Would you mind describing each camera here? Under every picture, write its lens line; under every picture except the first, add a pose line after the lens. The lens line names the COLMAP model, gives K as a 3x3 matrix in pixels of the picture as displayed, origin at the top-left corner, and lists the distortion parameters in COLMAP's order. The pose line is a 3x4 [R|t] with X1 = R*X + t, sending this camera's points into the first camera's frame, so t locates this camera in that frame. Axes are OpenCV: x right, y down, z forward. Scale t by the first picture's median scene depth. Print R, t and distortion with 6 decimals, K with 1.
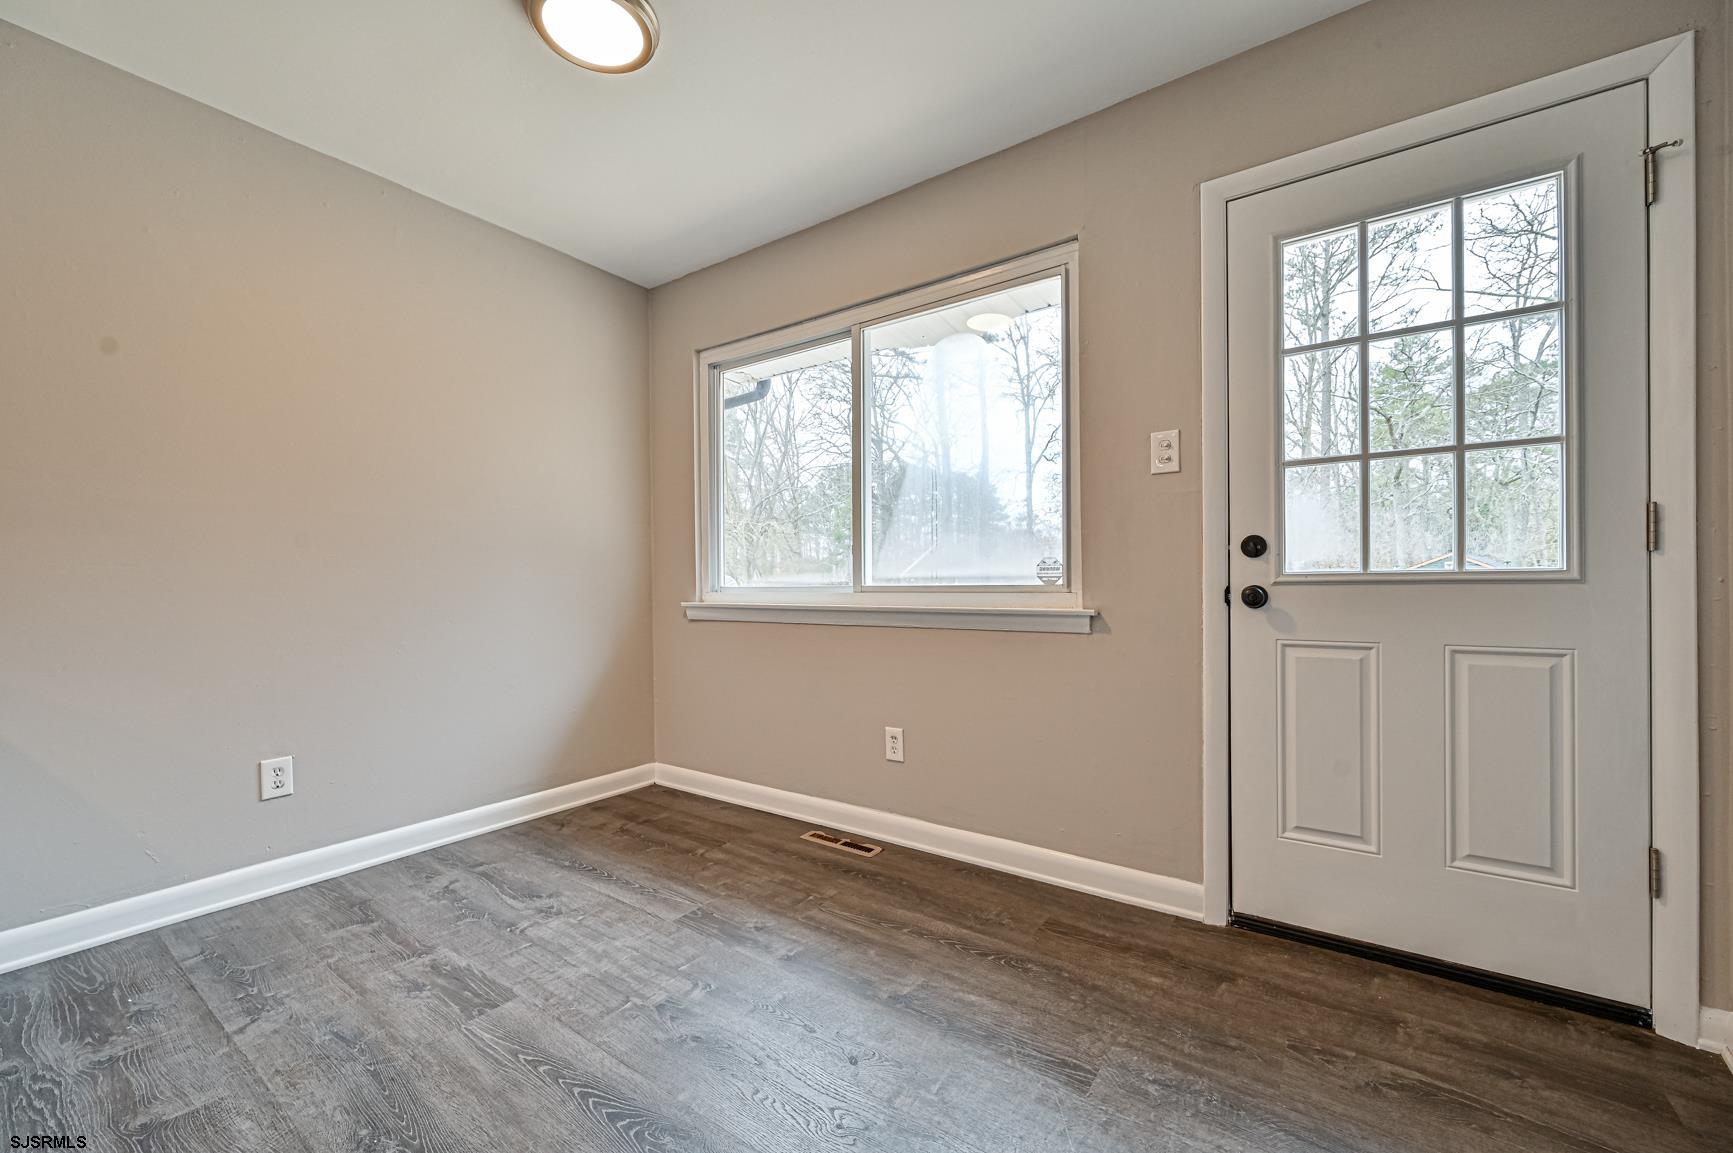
lens RADIAL K [[681.9, 0, 862.3], [0, 681.9, 583.7], [0, 0, 1]] dist [-0.000539, 0.000499]
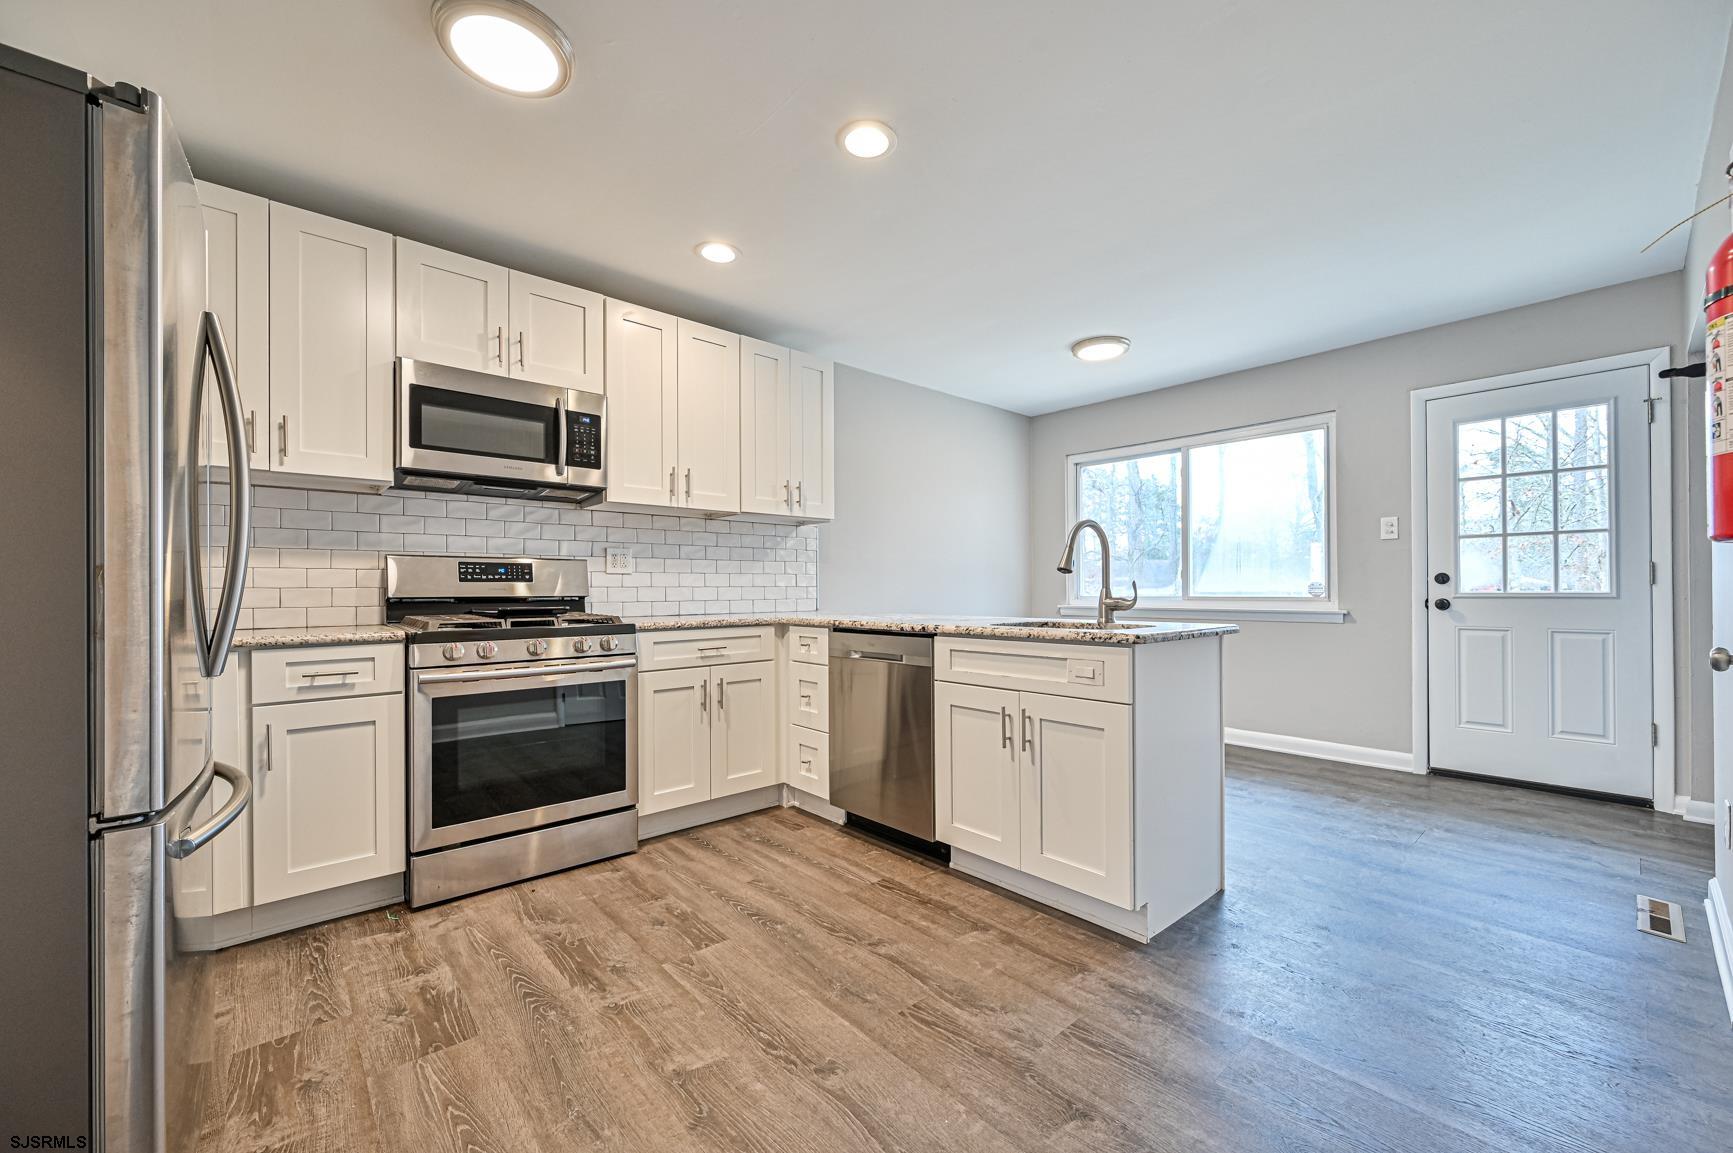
lens RADIAL K [[681.9, 0, 865.9], [0, 681.9, 587.2], [0, 0, 1]] dist [-0.000539, 0.000499]
pose [[0.976235, -0.003903, -0.216682, -0.617892], [0.005471, 0.999963, 0.006639, -0.052183], [0.216648, -0.007667, 0.976220, -1.273251]]
